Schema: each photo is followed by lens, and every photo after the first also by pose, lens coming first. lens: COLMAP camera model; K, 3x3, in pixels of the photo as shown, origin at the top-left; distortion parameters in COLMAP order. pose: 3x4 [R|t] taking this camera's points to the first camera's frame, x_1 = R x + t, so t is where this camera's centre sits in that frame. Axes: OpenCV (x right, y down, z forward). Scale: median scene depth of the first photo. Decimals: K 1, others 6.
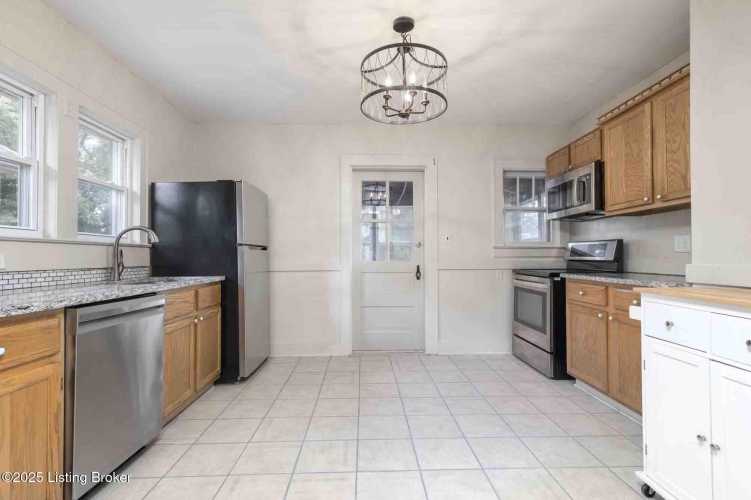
lens RADIAL K [[354.4, 0, 374.5], [0, 354.4, 257.4], [0, 0, 1]] dist [0.002136, 0.000223]
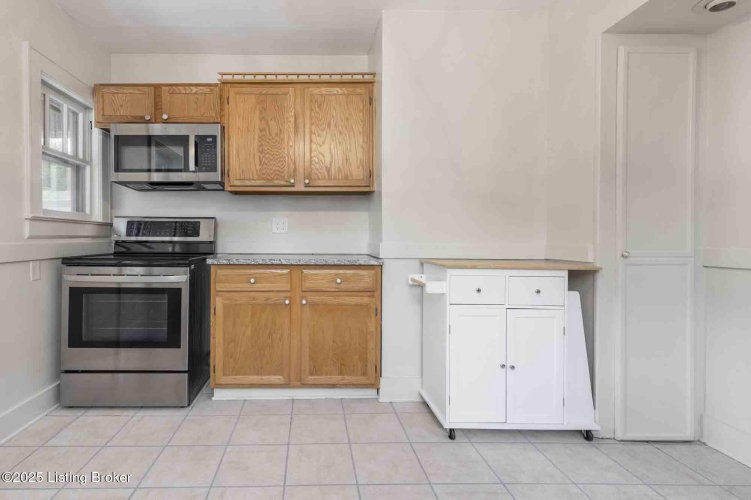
lens RADIAL K [[346.9, 0, 375.9], [0, 346.9, 241.7], [0, 0, 1]] dist [0.008874, 0.000084]
pose [[0.021361, -0.010427, 0.999717, -0.185689], [-0.003119, 0.999940, 0.010496, -0.000289], [-0.999767, -0.003342, 0.021327, 0.577747]]
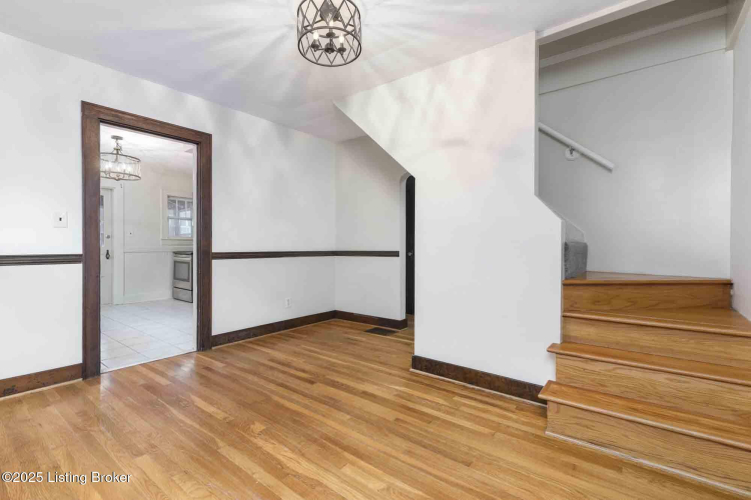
lens RADIAL K [[346.9, 0, 375.9], [0, 346.9, 241.7], [0, 0, 1]] dist [0.008874, 0.000084]
pose [[0.622510, 0.004833, 0.782597, -0.433242], [-0.013485, 0.999899, 0.004552, -0.046756], [-0.782496, -0.013387, 0.622512, -1.113691]]
